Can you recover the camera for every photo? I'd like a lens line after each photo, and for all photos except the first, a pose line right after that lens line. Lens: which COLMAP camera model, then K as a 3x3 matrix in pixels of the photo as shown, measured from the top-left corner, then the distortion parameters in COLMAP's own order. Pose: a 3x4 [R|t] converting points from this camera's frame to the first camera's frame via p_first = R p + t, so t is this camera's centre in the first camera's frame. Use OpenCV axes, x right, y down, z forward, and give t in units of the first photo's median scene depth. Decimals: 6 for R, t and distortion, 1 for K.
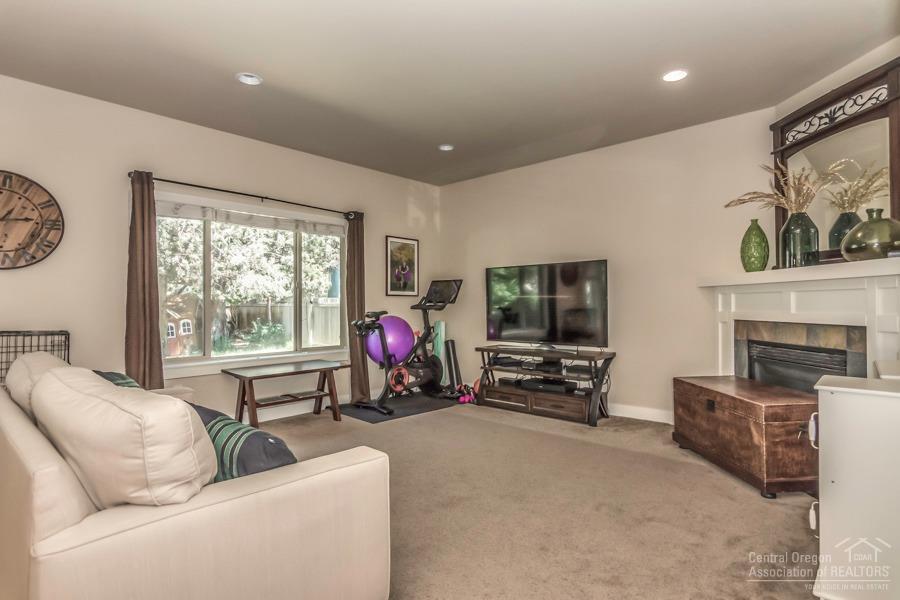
lens RADIAL K [[474.2, 0, 450.0], [0, 474.2, 300.0], [0, 0, 1]] dist [-0.002059, -0.000546]
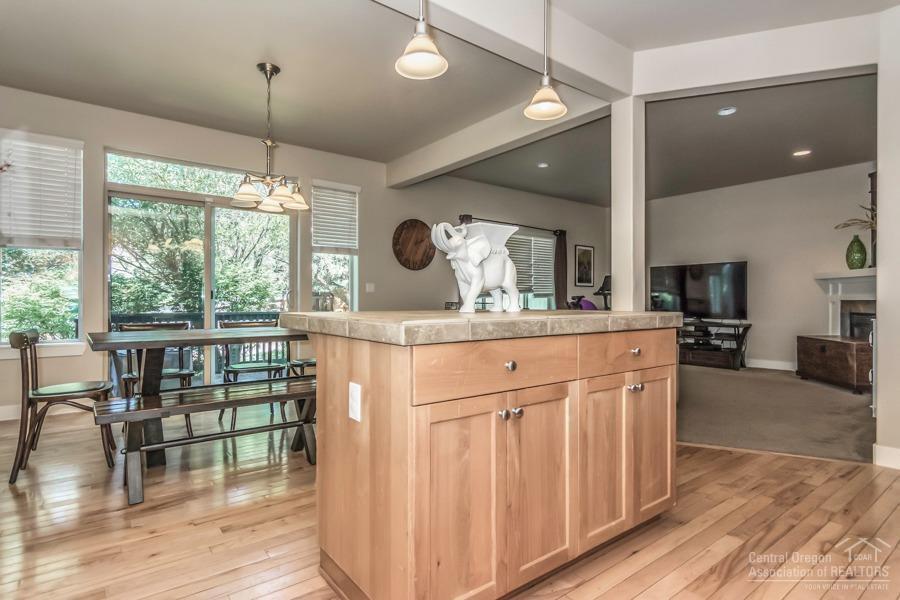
lens RADIAL K [[474.2, 0, 450.0], [0, 474.2, 300.0], [0, 0, 1]] dist [-0.002059, -0.000546]
pose [[0.986245, 0.006582, -0.165159, -0.391401], [-0.005092, 0.999942, 0.009443, 0.031232], [0.165211, -0.008473, 0.986222, -0.714439]]
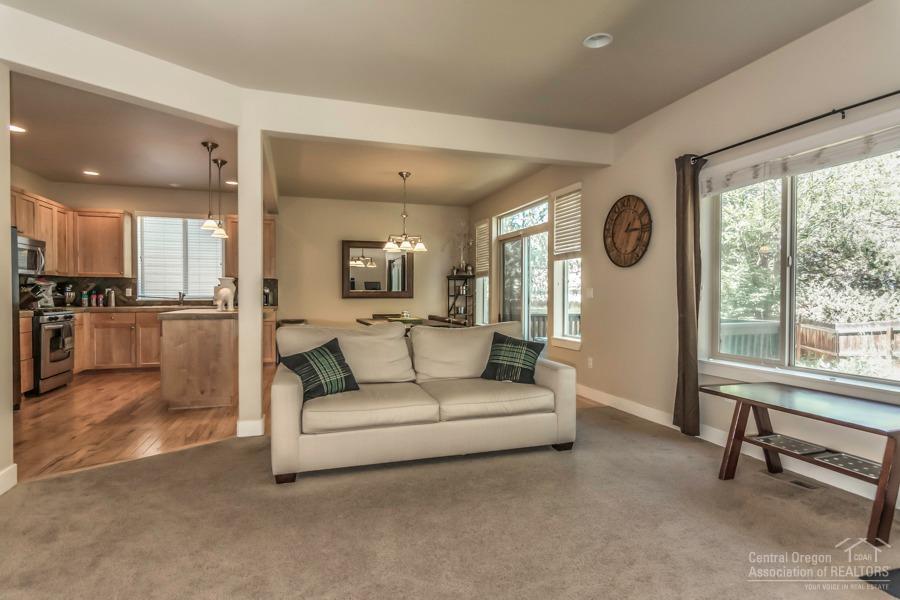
lens RADIAL K [[474.2, 0, 450.0], [0, 474.2, 300.0], [0, 0, 1]] dist [-0.002059, -0.000546]
pose [[-0.493254, 0.014871, -0.869758, 0.443766], [0.009544, 0.999886, 0.011683, 0.008412], [0.869833, -0.002538, -0.493339, 1.064276]]
